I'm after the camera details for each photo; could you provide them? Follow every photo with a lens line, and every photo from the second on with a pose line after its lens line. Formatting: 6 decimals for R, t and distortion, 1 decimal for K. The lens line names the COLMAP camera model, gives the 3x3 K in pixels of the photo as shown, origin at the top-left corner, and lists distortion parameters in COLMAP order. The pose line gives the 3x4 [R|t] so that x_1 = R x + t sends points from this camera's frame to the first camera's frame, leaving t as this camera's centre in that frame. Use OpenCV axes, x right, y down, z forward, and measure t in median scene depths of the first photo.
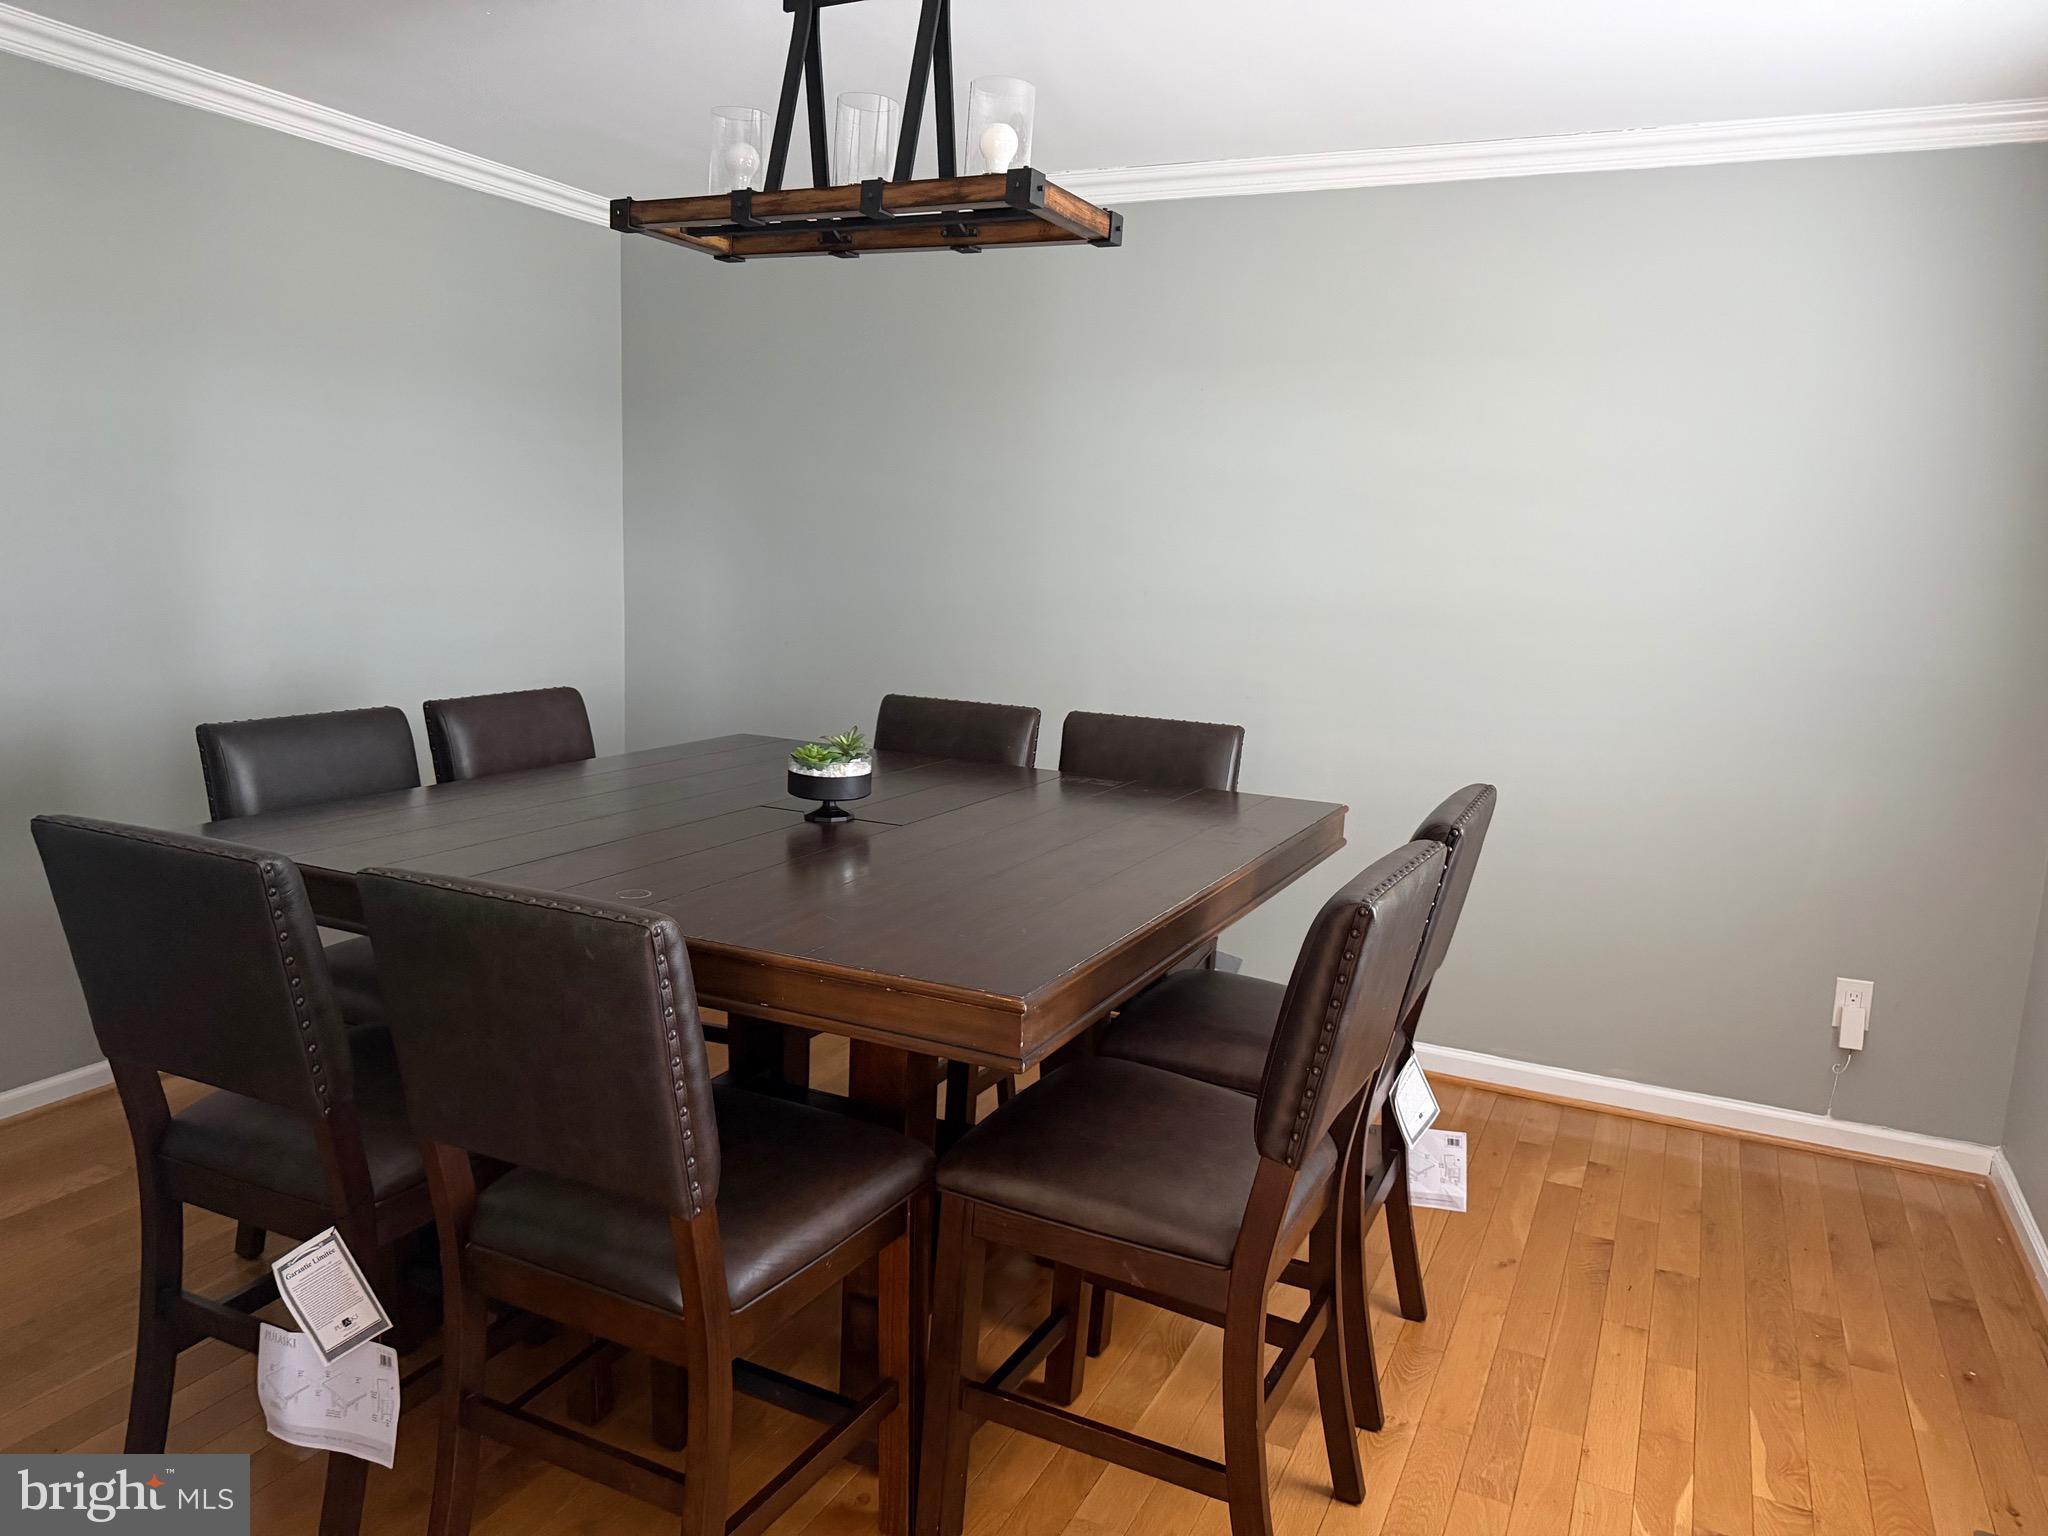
lens RADIAL K [[1448.2, 0, 1024.0], [0, 1448.2, 768.0], [0, 0, 1]] dist [0.000611, -0.000132]
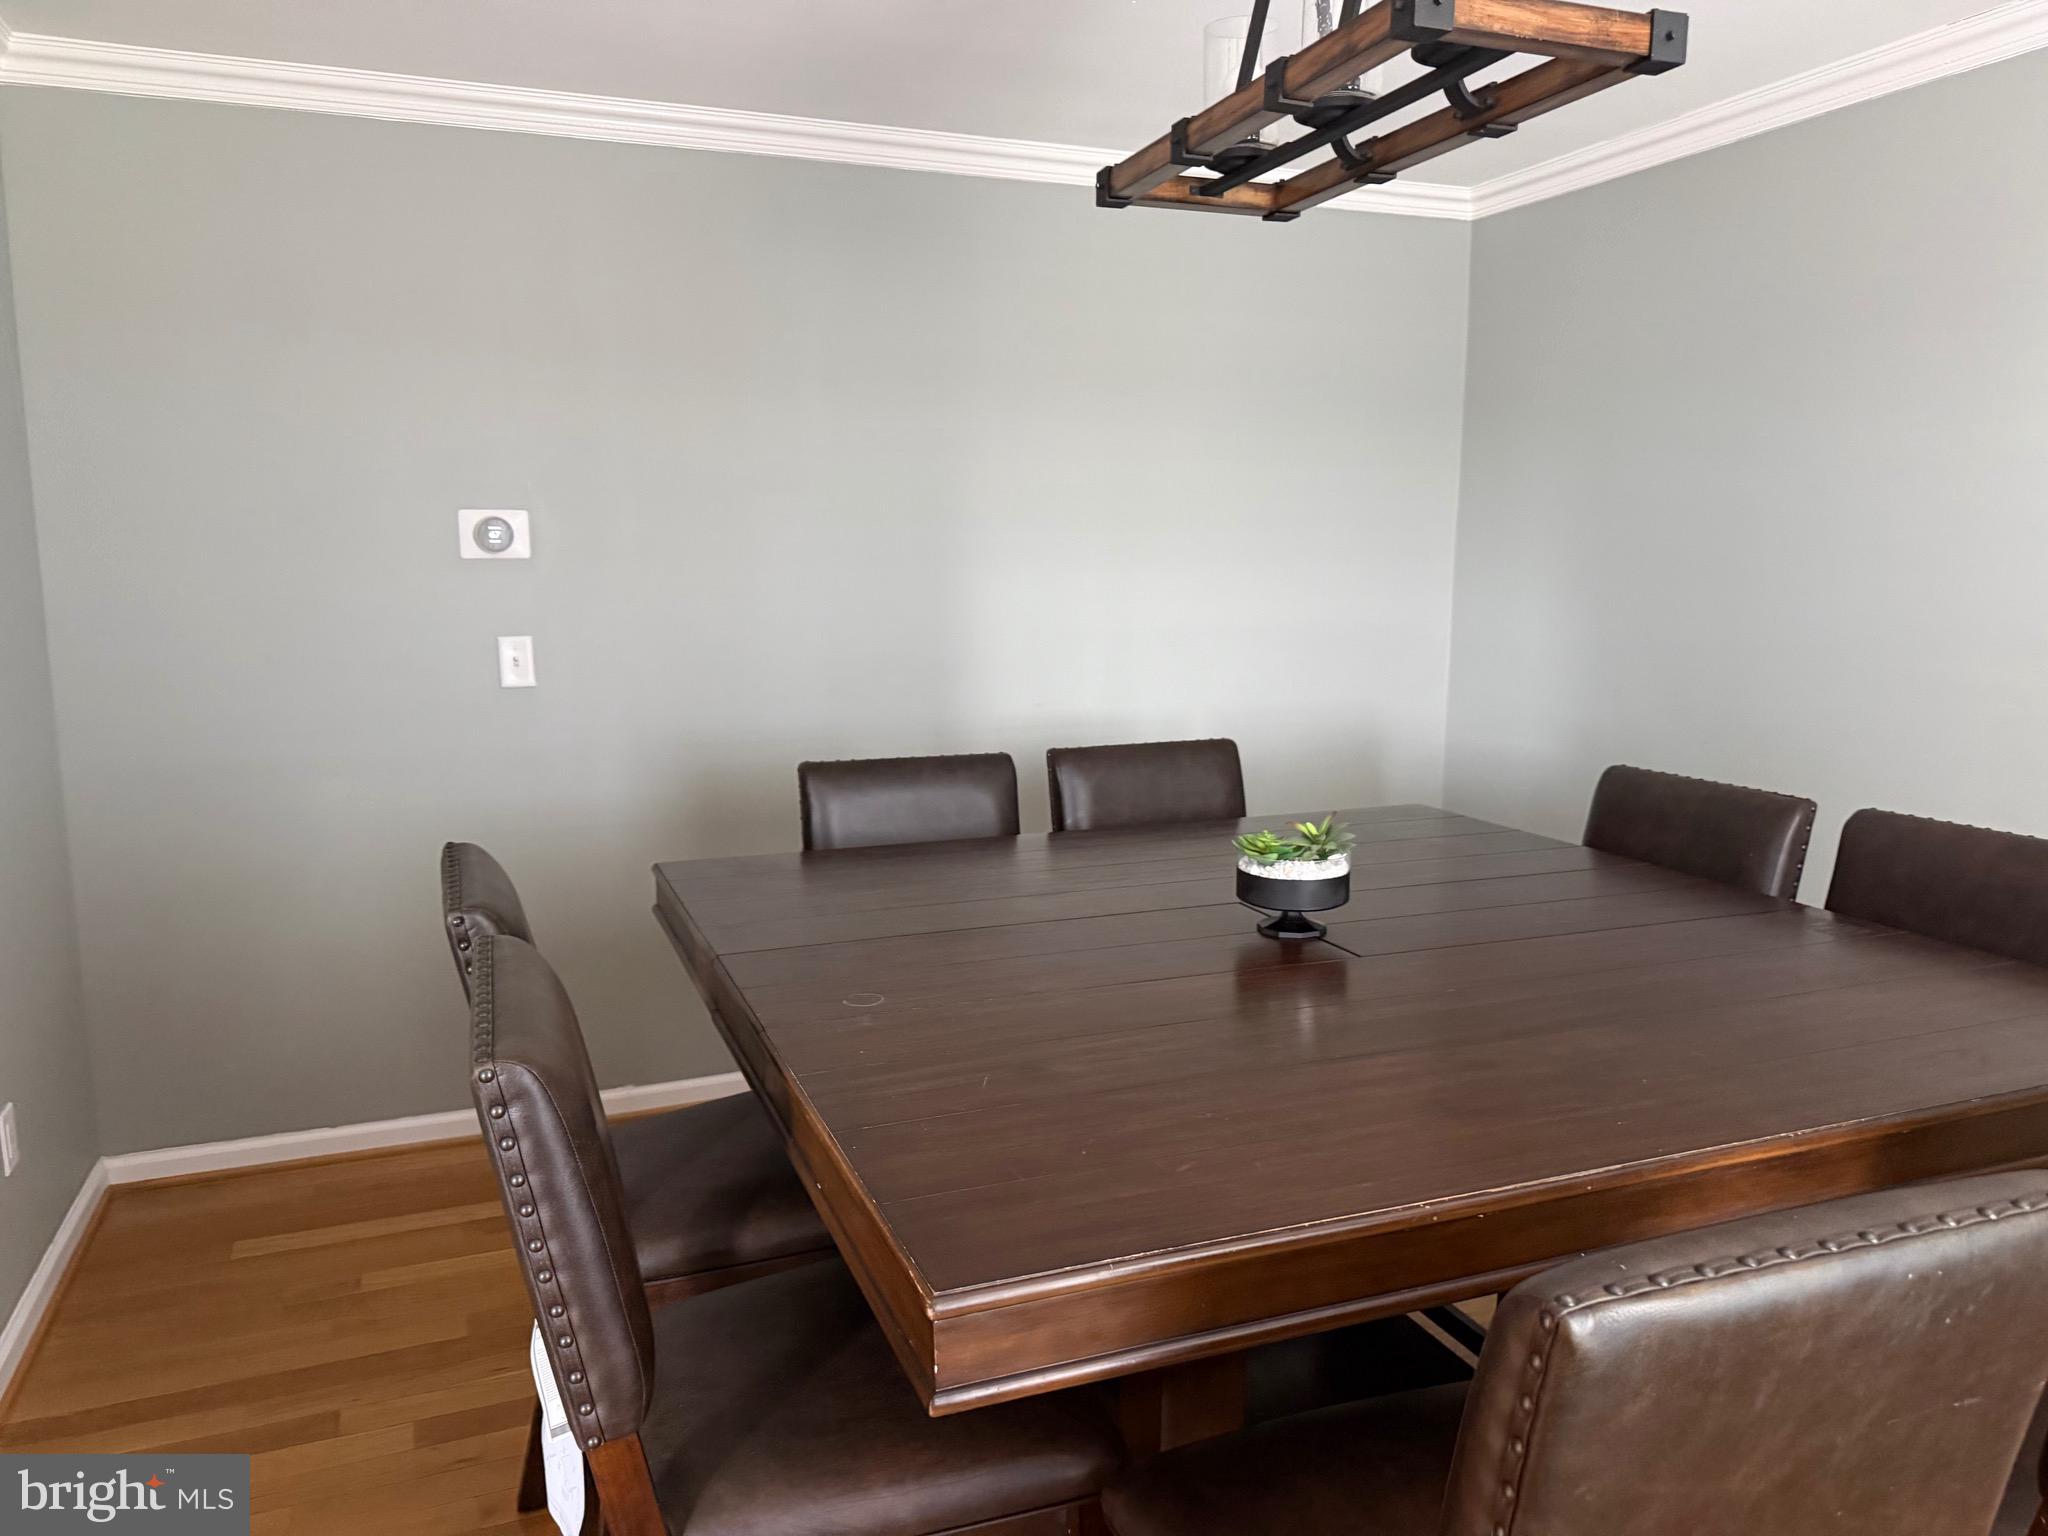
lens RADIAL K [[1478.1, 0, 1026.0], [0, 1478.1, 707.2], [0, 0, 1]] dist [-0.005288, -0.001431]
pose [[0.738980, 0.027166, -0.673179, 0.266179], [-0.074230, 0.996387, -0.041277, -0.038911], [0.669625, 0.080473, 0.738326, 0.344120]]
